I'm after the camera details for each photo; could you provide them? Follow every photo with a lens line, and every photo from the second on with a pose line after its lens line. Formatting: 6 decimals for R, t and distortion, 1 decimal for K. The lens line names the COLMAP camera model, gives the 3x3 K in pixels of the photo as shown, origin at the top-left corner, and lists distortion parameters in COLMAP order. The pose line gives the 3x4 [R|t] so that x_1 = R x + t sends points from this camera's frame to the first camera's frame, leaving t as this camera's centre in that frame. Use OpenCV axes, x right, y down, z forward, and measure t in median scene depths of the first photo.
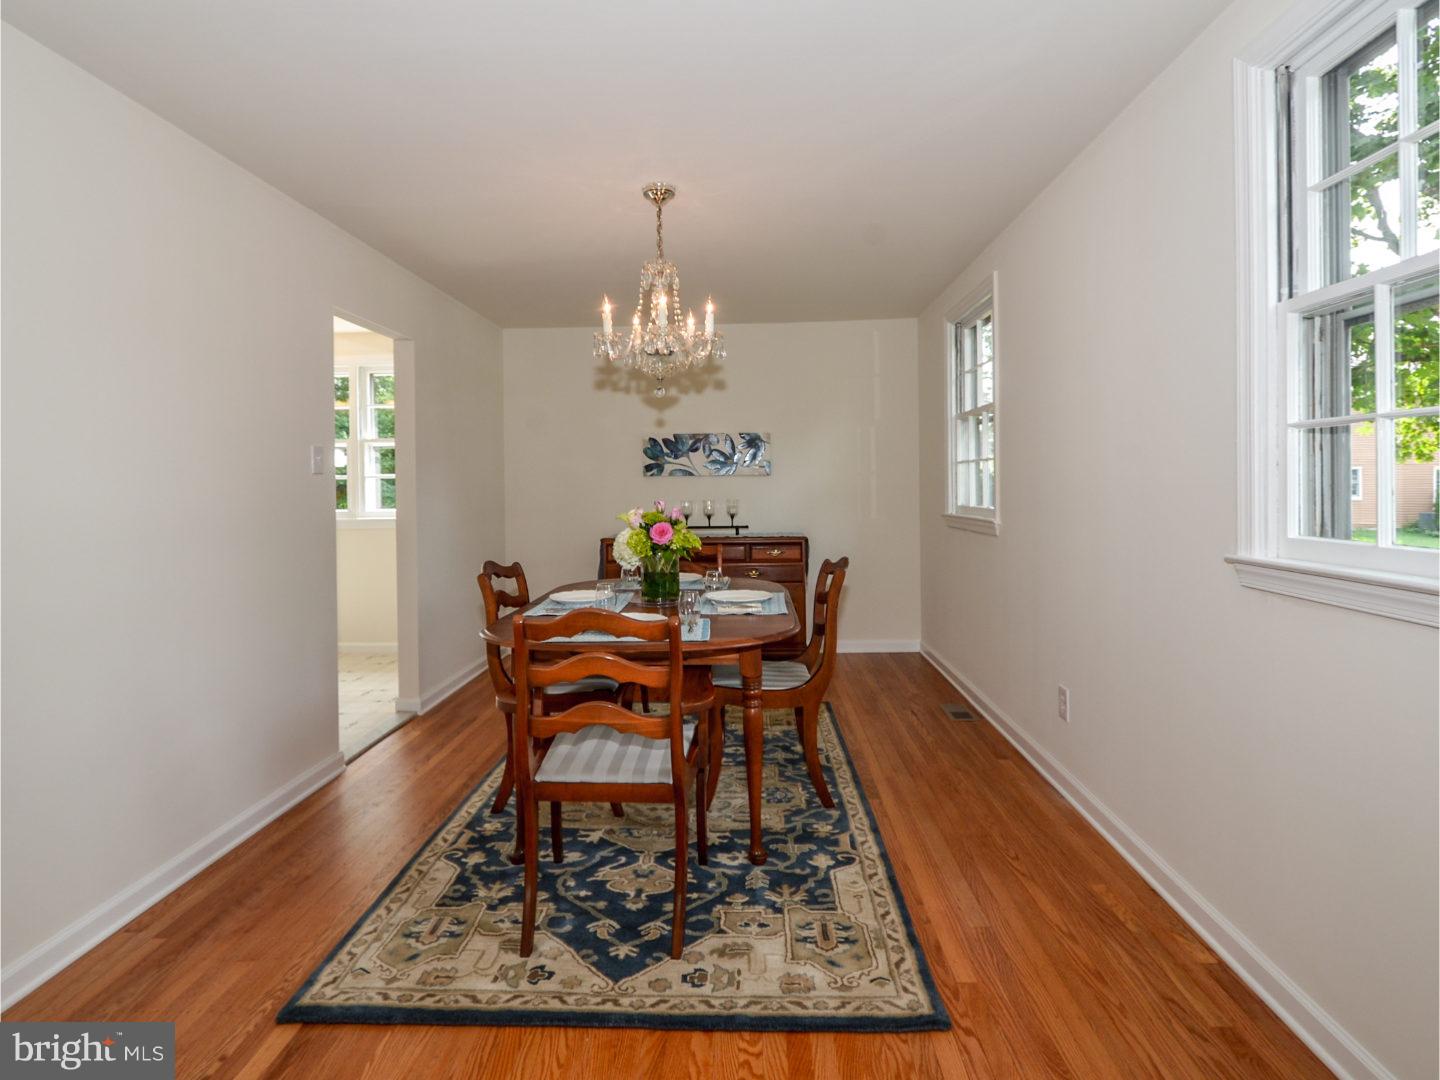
lens RADIAL K [[773.5, 0, 723.5], [0, 773.5, 475.7], [0, 0, 1]] dist [0.015700, -0.013889]
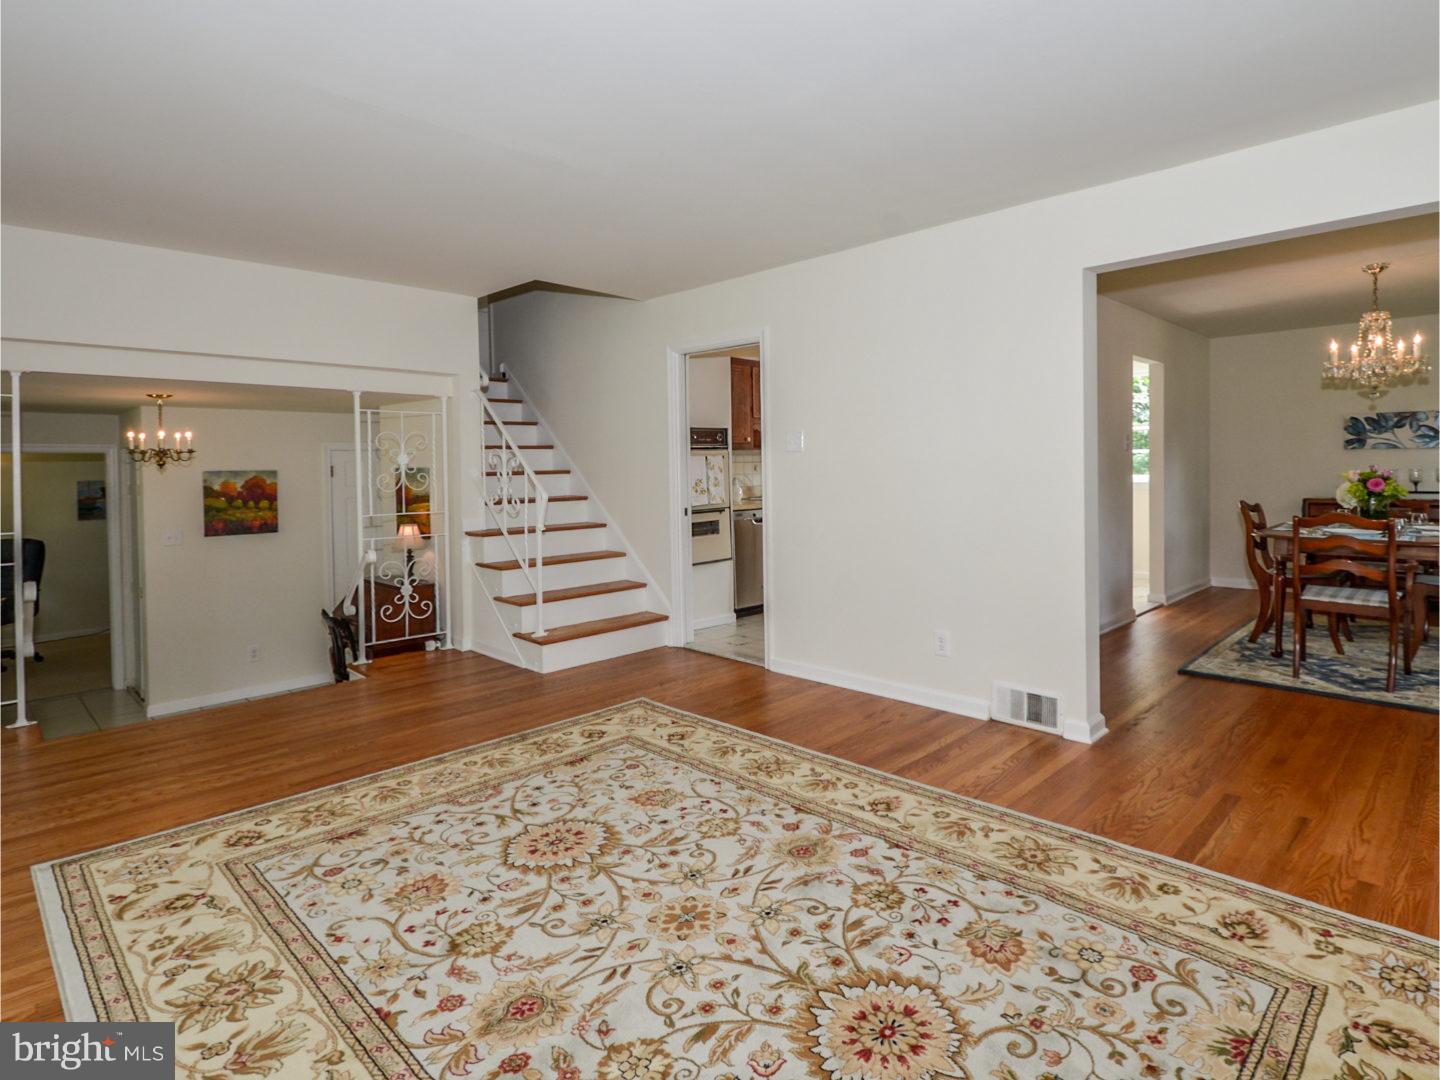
lens RADIAL K [[773.5, 0, 723.5], [0, 773.5, 475.7], [0, 0, 1]] dist [0.015700, -0.013889]
pose [[0.733603, 0.009094, -0.679517, 0.013743], [0.011174, 0.999614, 0.025442, 0.000257], [0.679486, -0.026257, 0.733218, -0.723534]]
